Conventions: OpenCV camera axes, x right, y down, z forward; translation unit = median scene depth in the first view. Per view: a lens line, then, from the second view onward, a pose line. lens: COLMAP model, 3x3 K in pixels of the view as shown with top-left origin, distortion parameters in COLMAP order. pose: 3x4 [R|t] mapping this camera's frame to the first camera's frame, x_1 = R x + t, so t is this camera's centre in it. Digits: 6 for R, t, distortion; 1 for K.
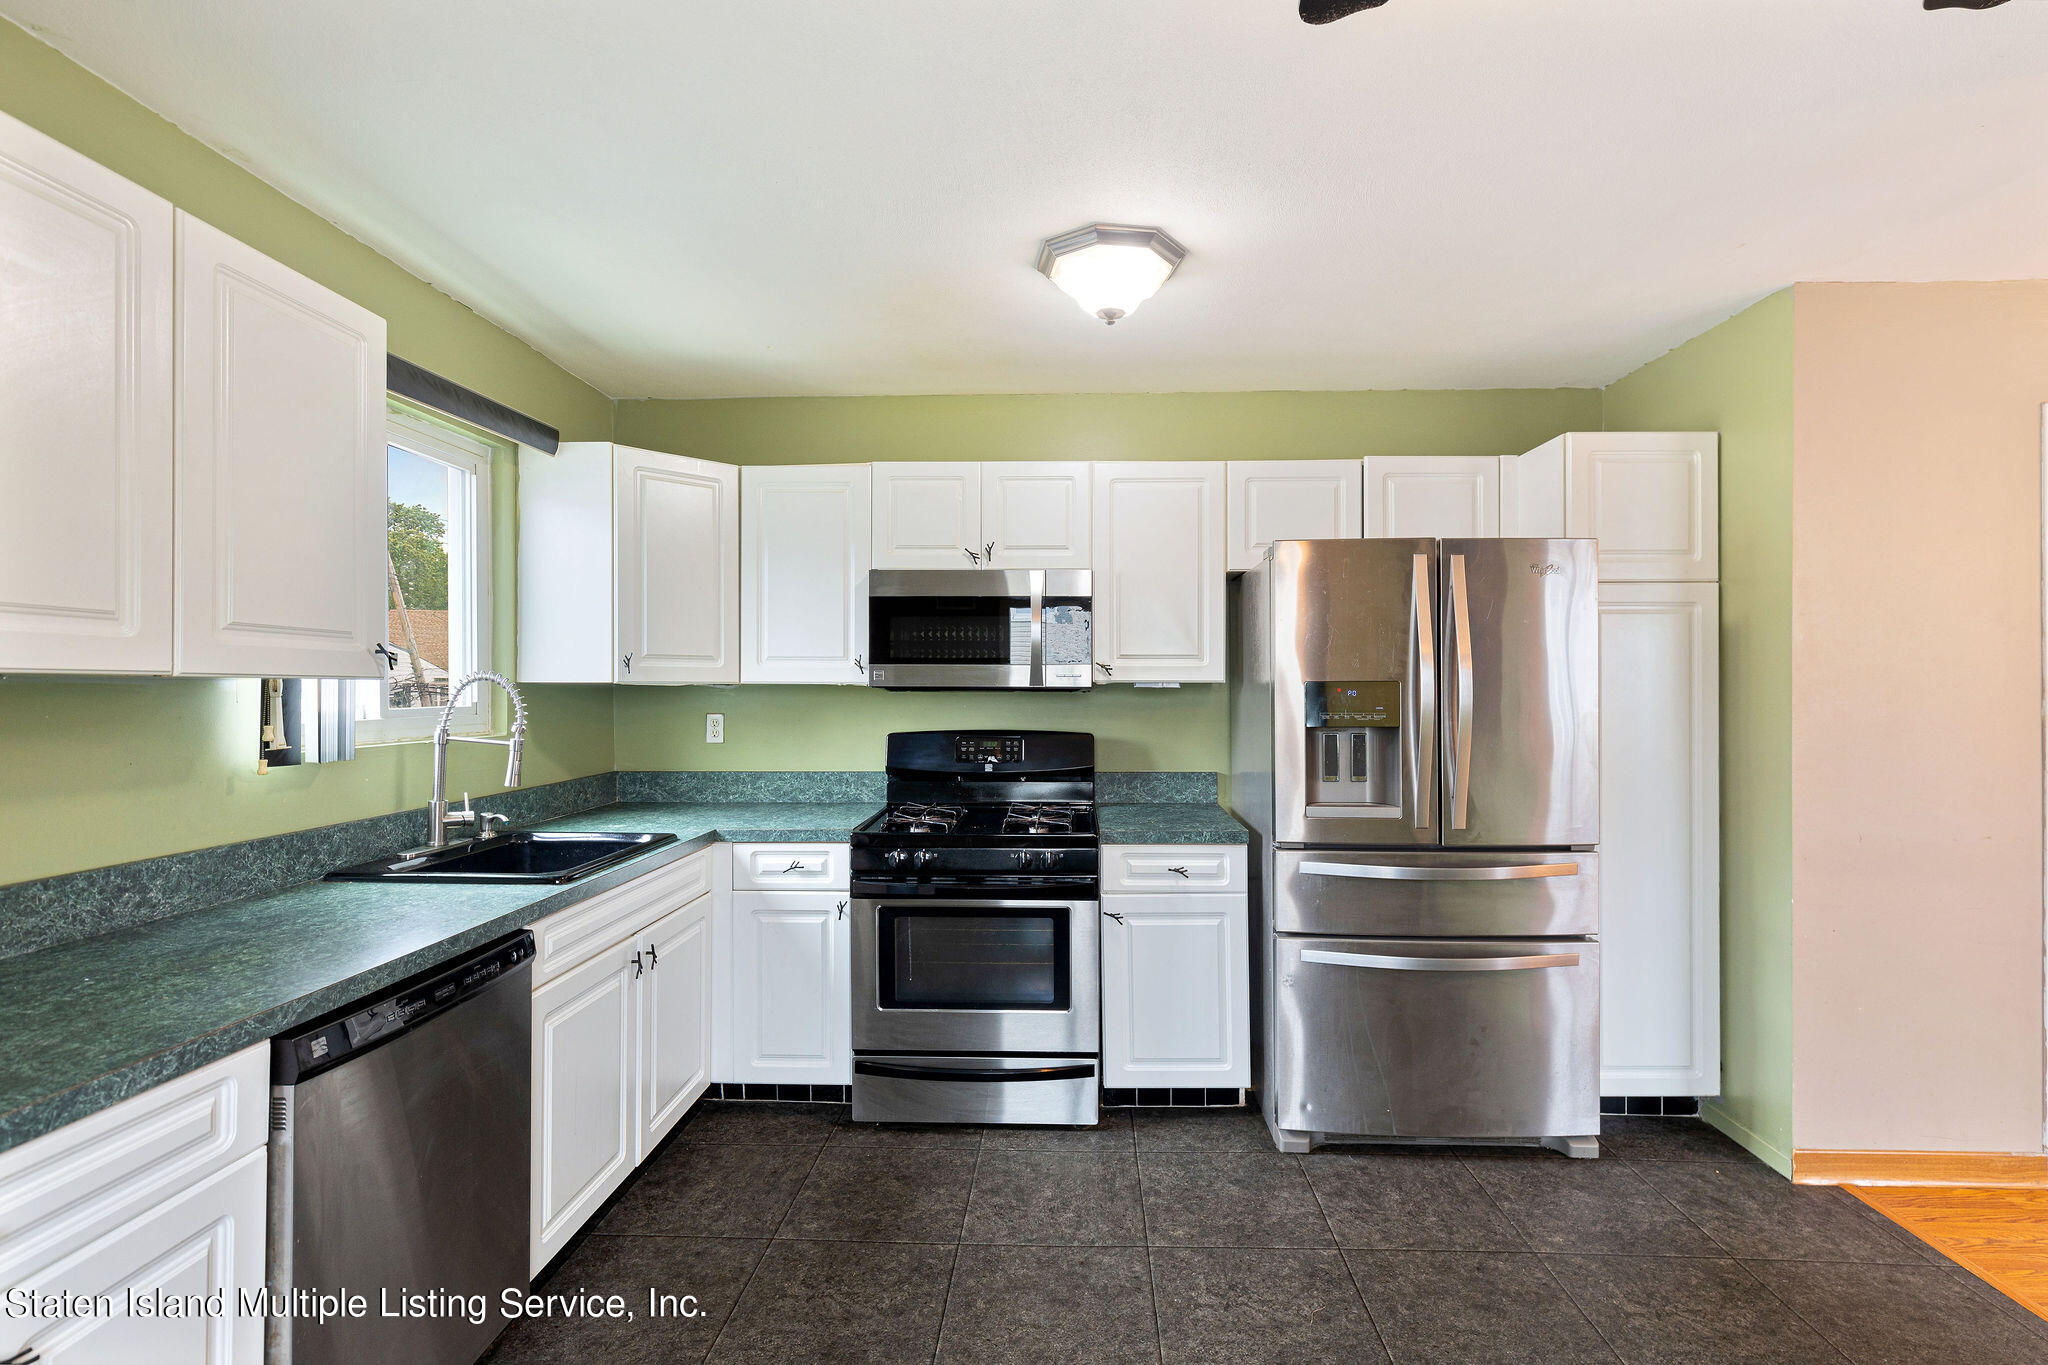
lens RADIAL K [[934.4, 0, 1046.4], [0, 934.4, 680.6], [0, 0, 1]] dist [0.012738, -0.003492]
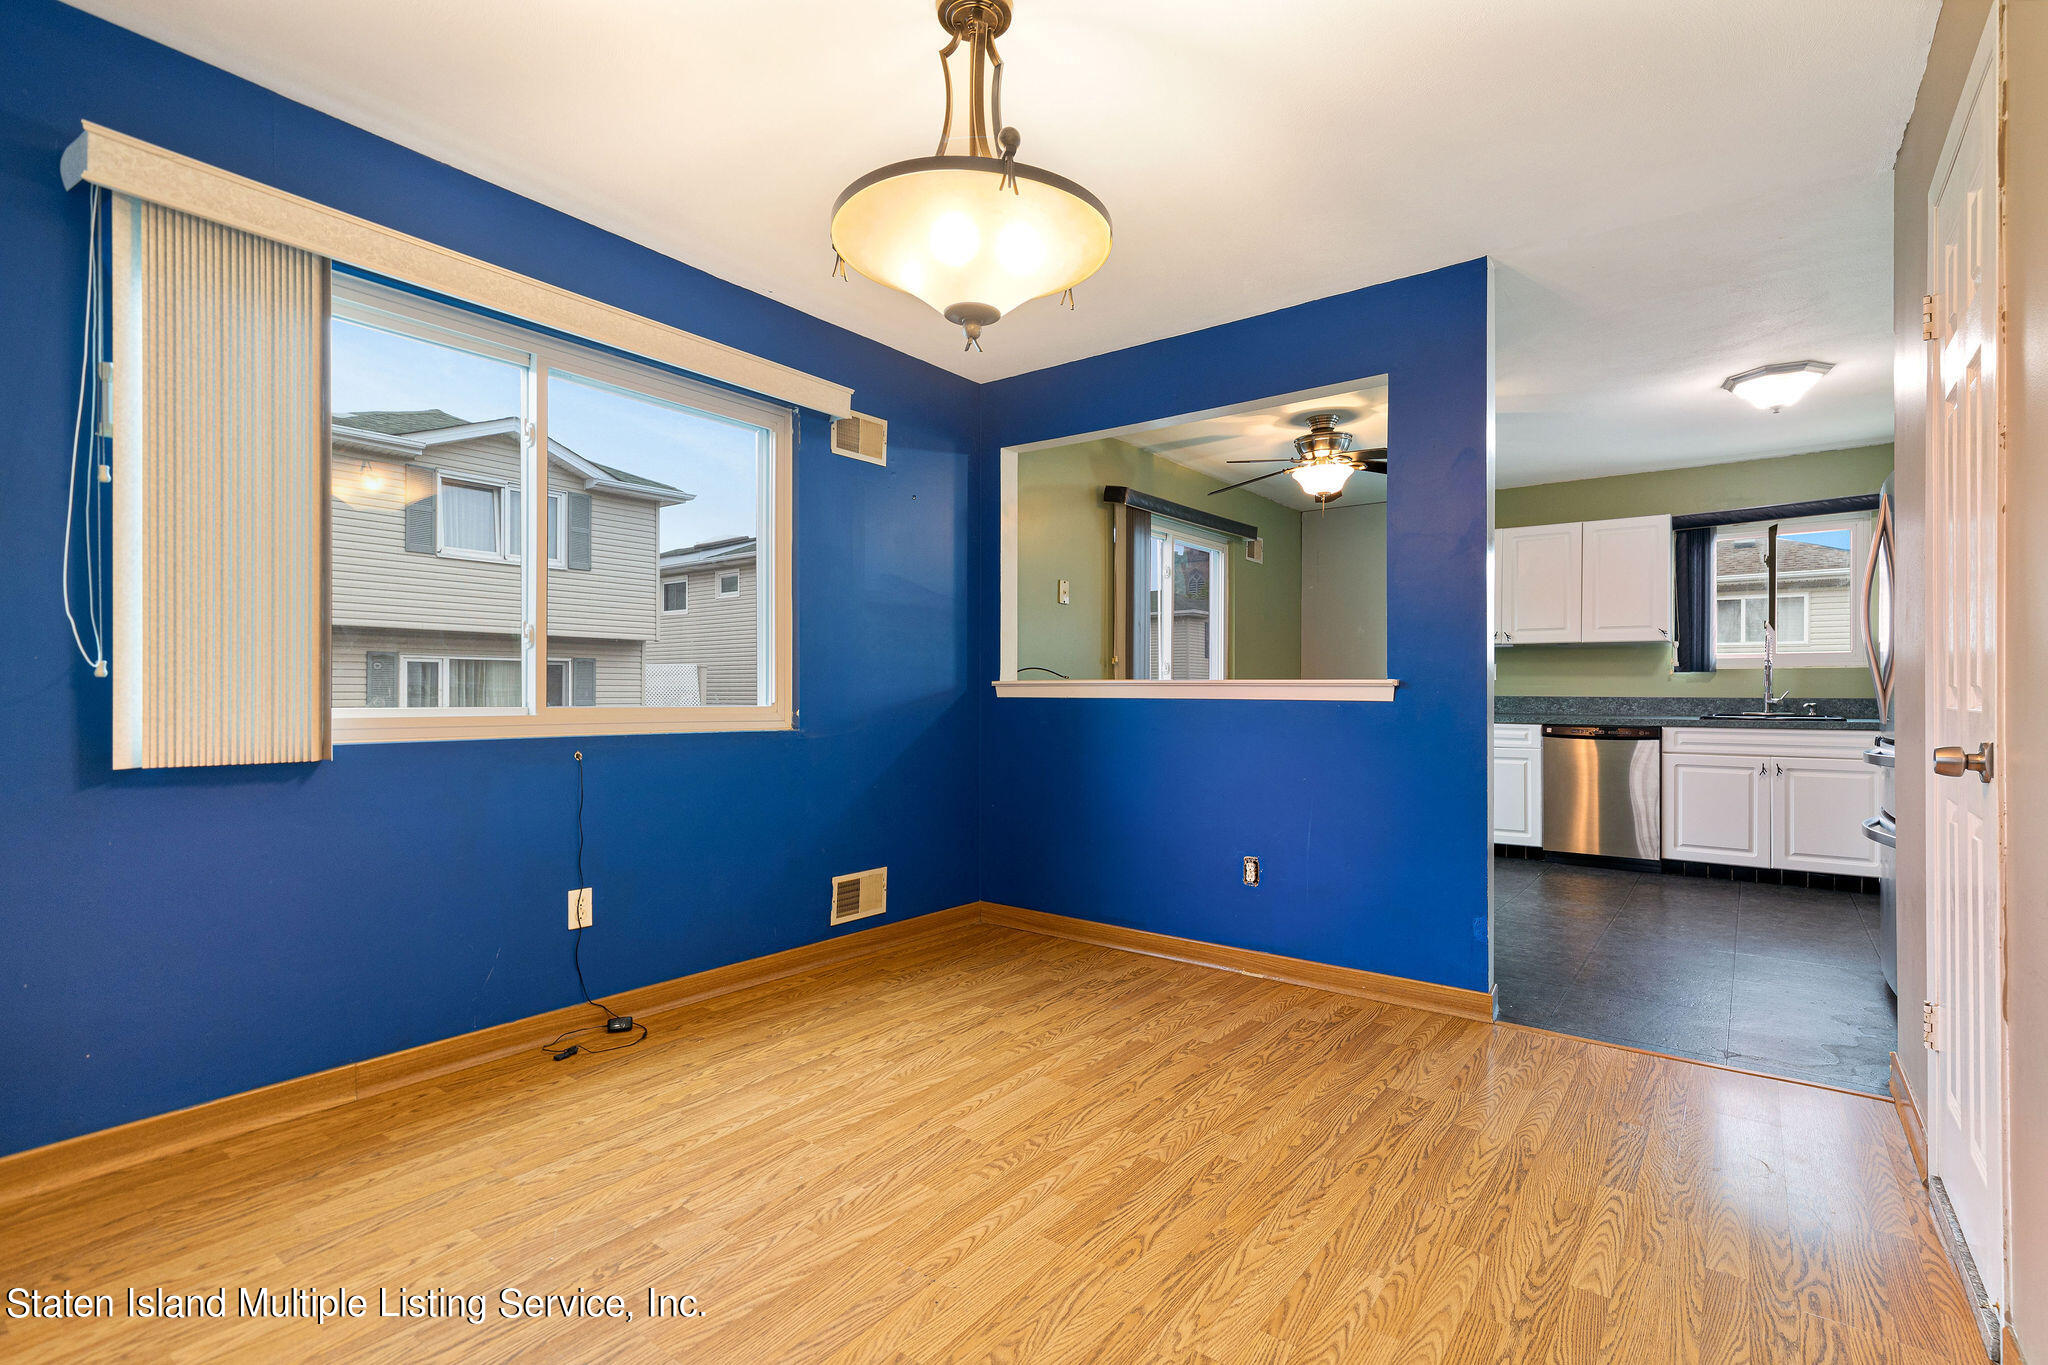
lens RADIAL K [[934.4, 0, 1054.7], [0, 934.4, 684.5], [0, 0, 1]] dist [0.012738, -0.003492]
pose [[-0.568644, -0.009247, -0.822532, 1.914217], [0.001614, 0.999922, -0.012358, 0.116491], [0.822582, -0.008355, -0.568585, 0.771558]]
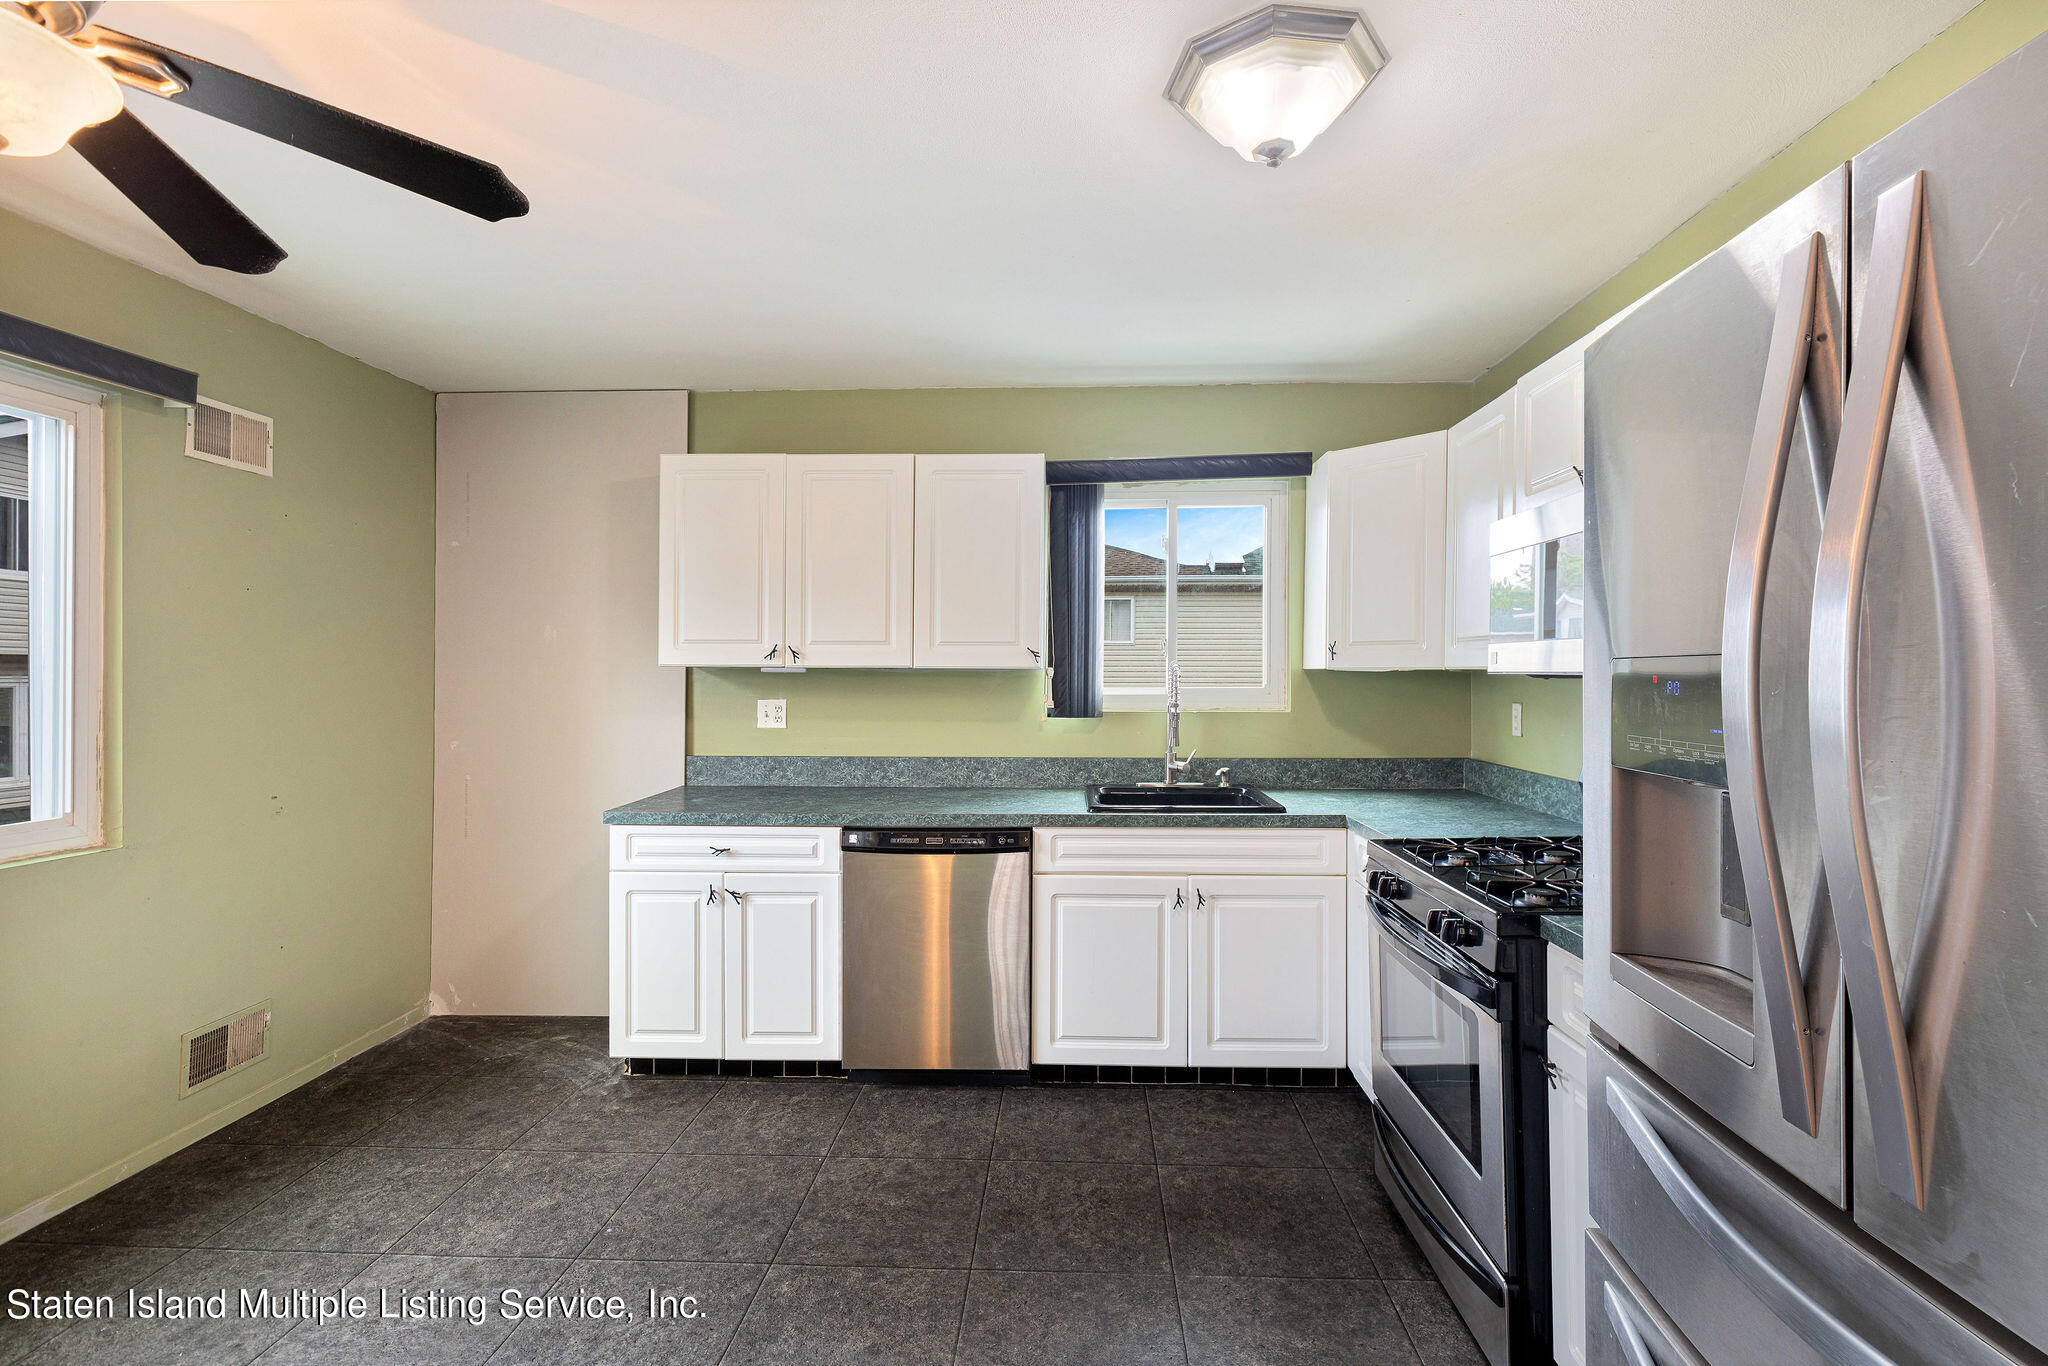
lens RADIAL K [[918.0, 0, 1040.2], [0, 918.0, 674.4], [0, 0, 1]] dist [0.000514, -0.000406]
pose [[-0.011303, -0.000655, -0.999936, 0.662577], [0.007697, 0.999970, -0.000742, 0.007577], [0.999906, -0.007705, -0.011297, 0.722098]]
